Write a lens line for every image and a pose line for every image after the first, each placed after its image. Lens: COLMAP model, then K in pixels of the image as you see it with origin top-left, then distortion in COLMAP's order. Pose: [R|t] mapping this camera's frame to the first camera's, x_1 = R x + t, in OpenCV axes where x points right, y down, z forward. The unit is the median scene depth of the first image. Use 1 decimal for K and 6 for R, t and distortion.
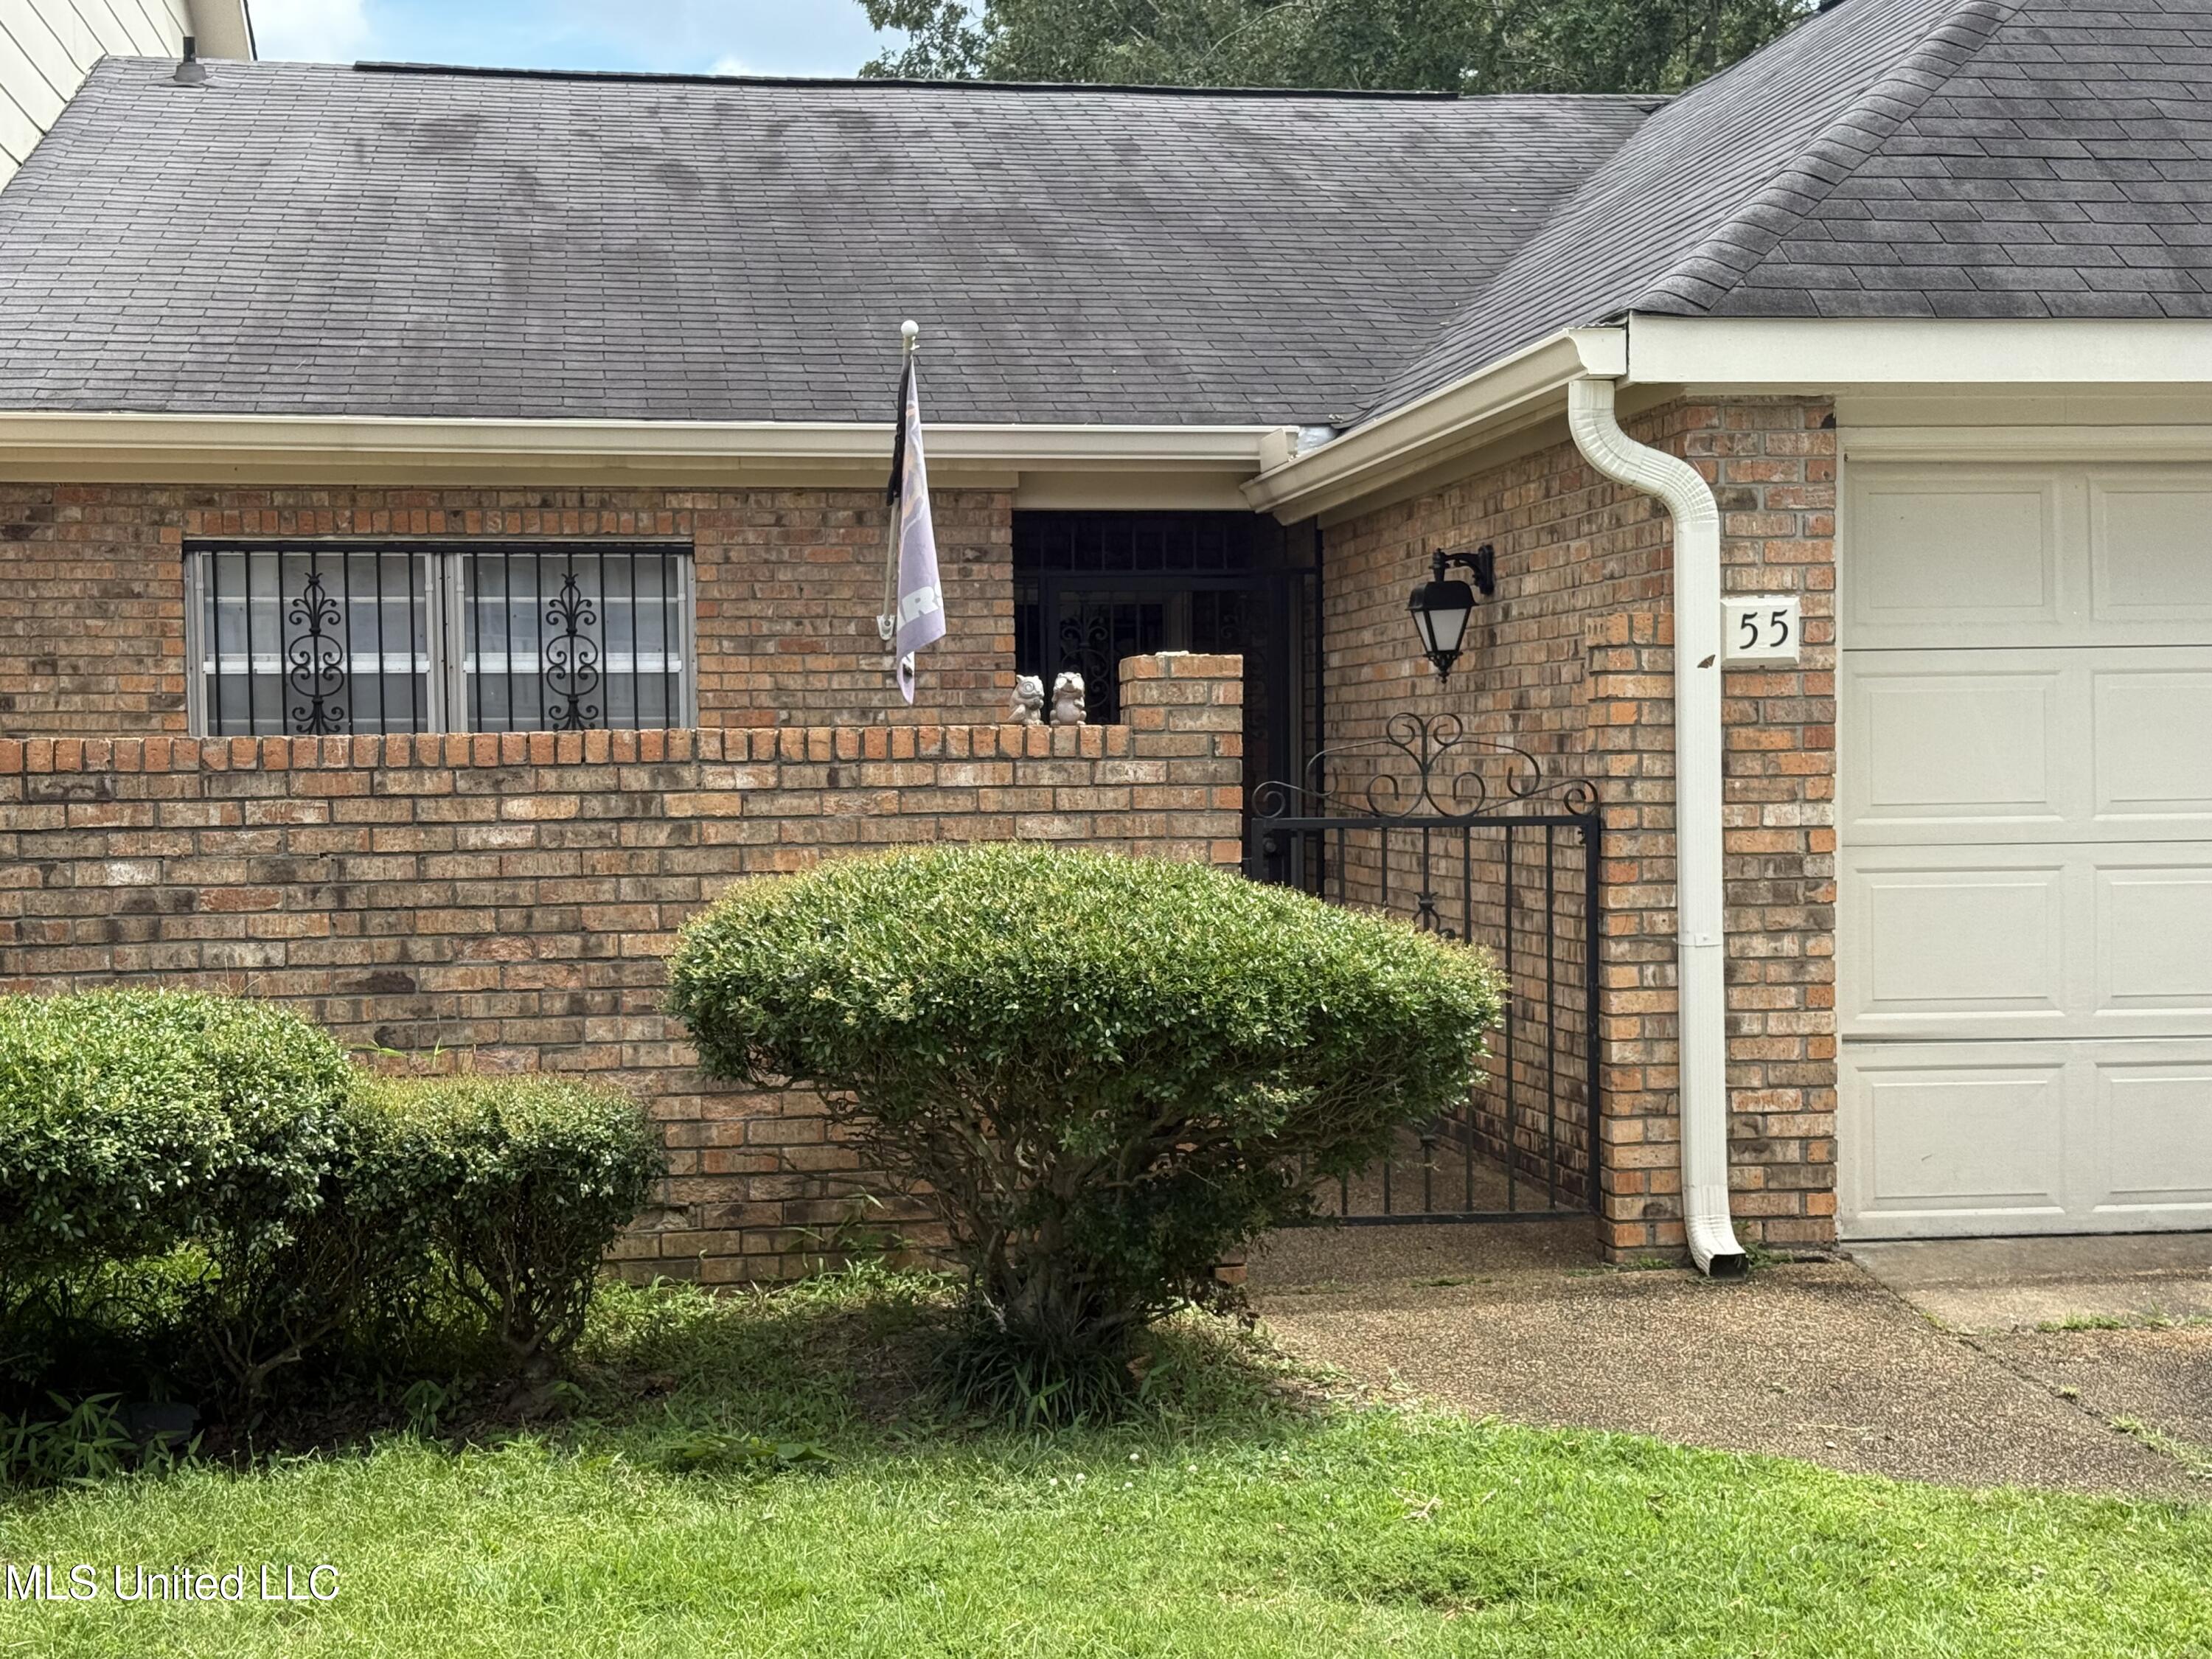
lens RADIAL K [[3100.8, 0, 1106.7], [0, 3100.8, 830.7], [0, 0, 1]] dist [0.100504, 0.000000]
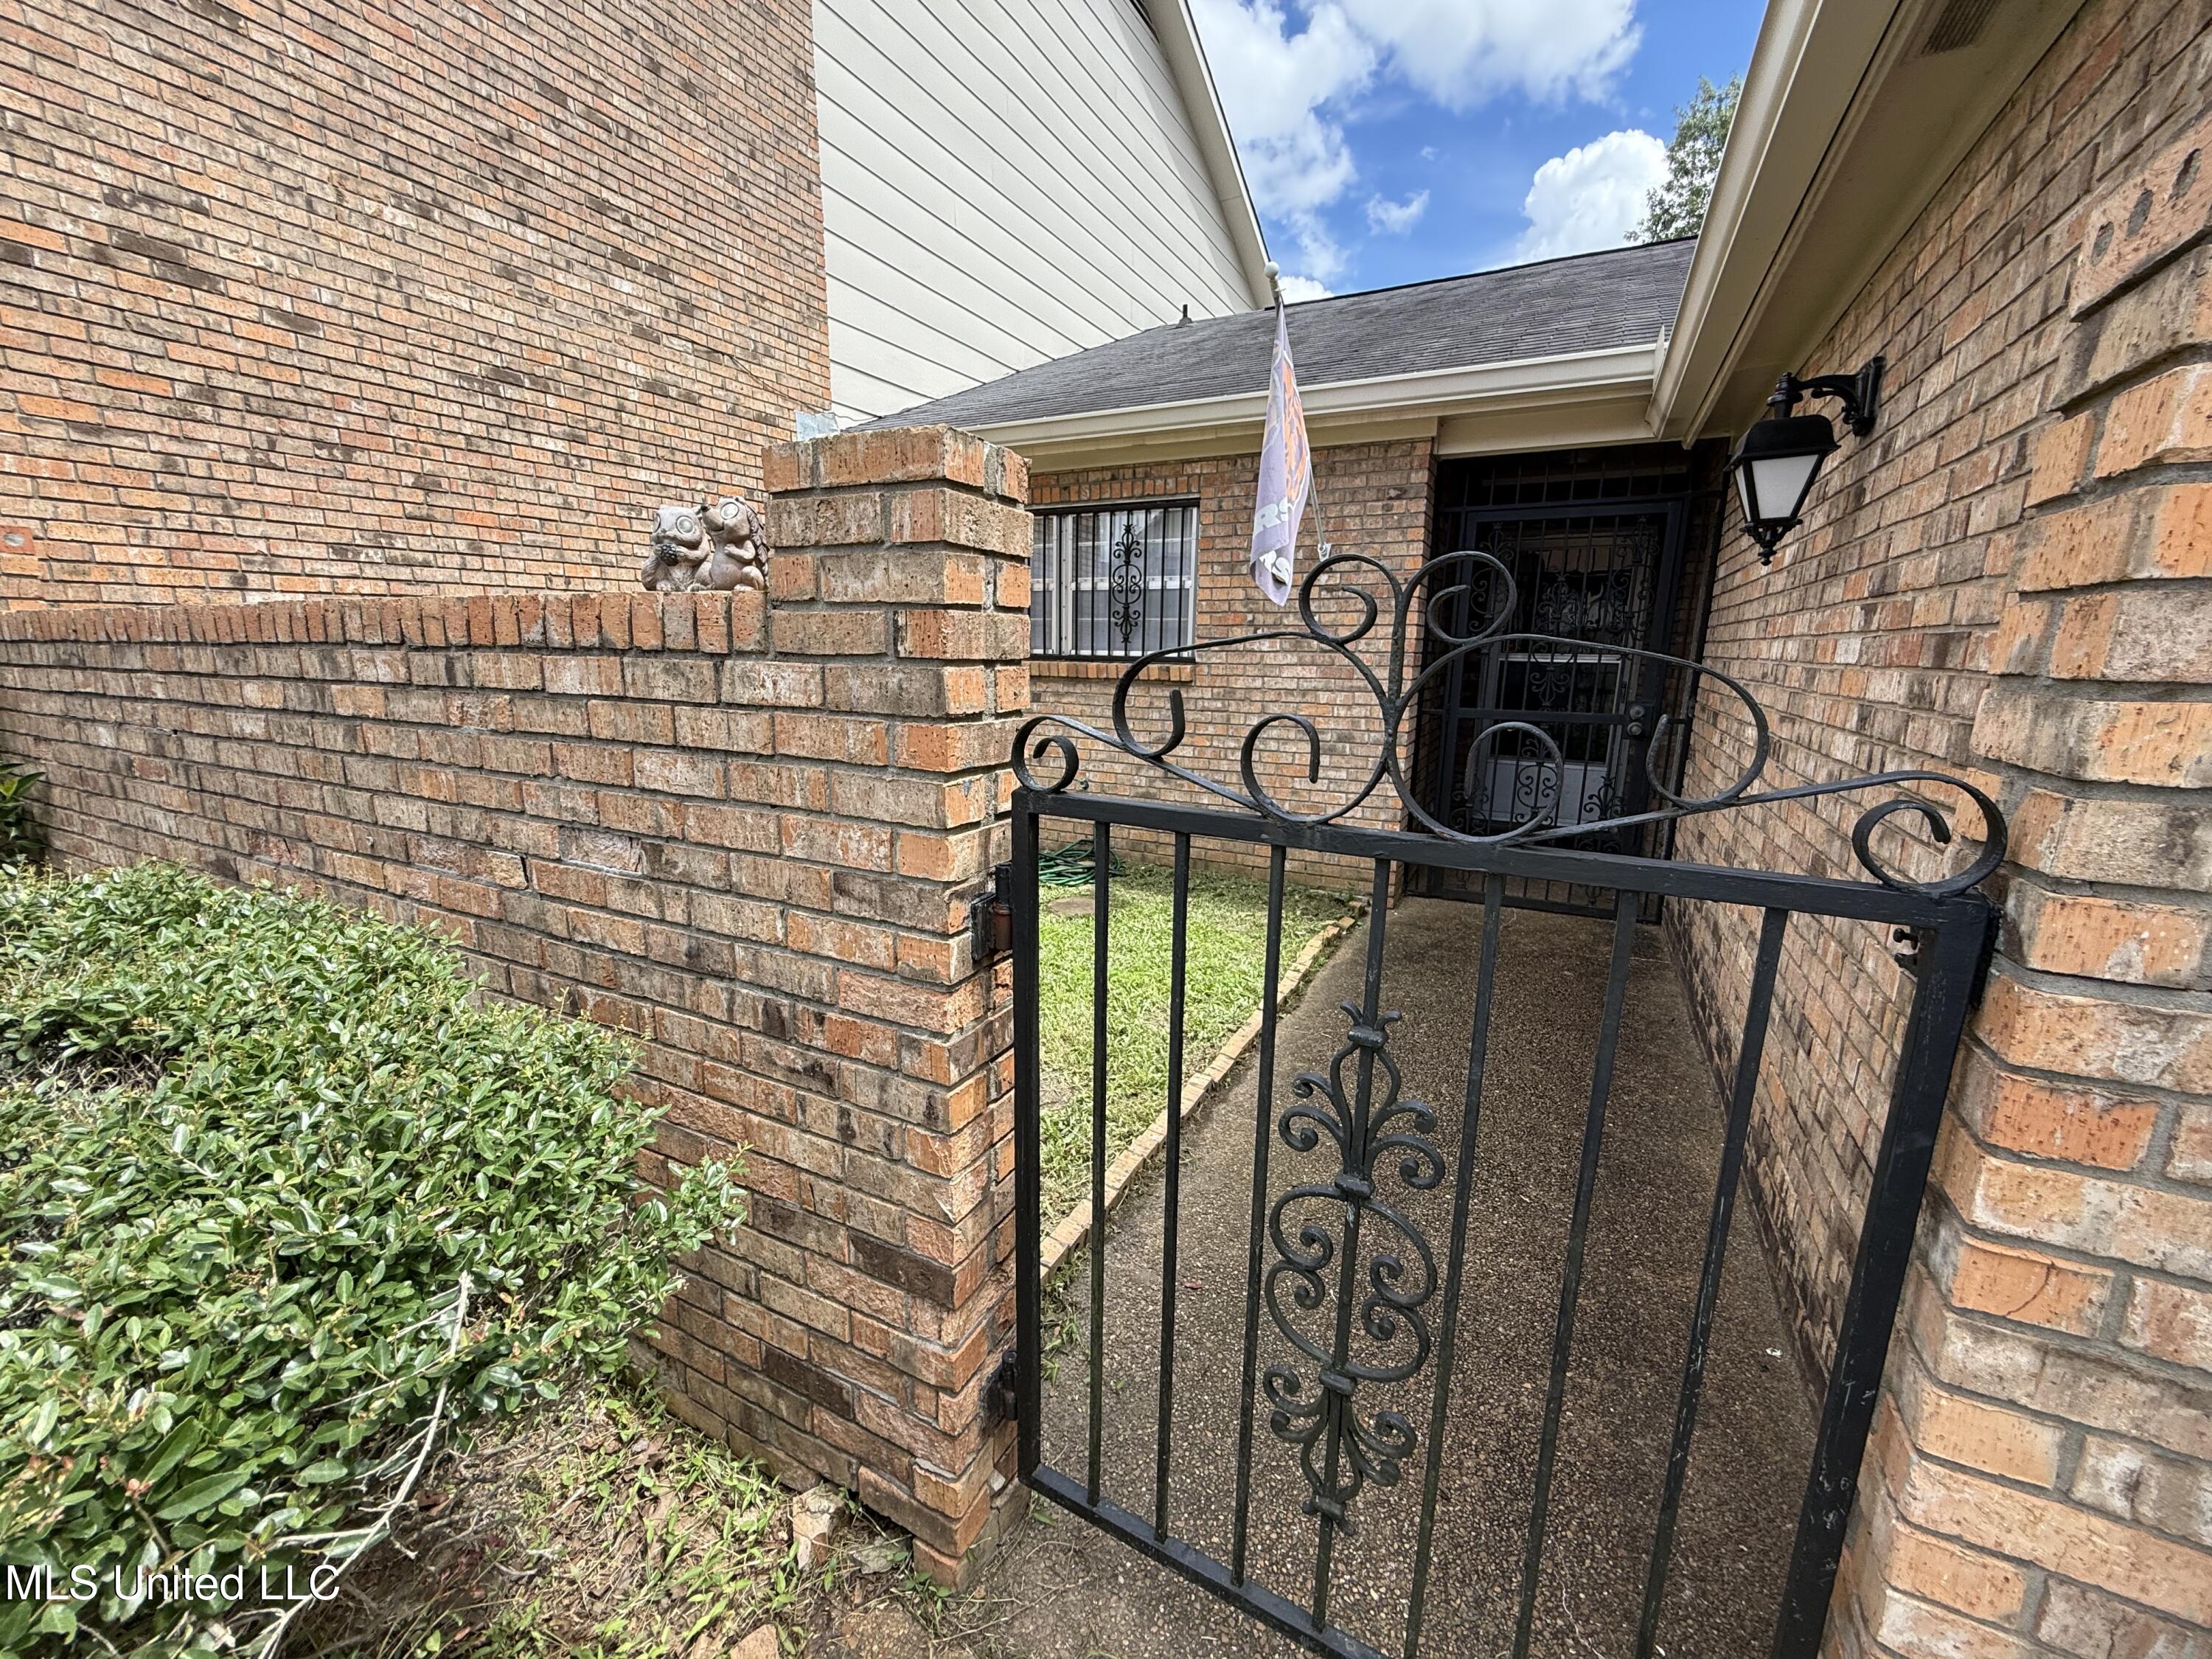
lens RADIAL K [[882.3, 0, 1098.4], [0, 882.3, 827.1], [0, 0, 1]] dist [0.000143, 0.000189]
pose [[0.799788, 0.143358, -0.582913, 0.138642], [-0.036255, 0.980828, 0.191475, -0.024901], [0.599187, -0.132006, 0.789651, 0.887659]]
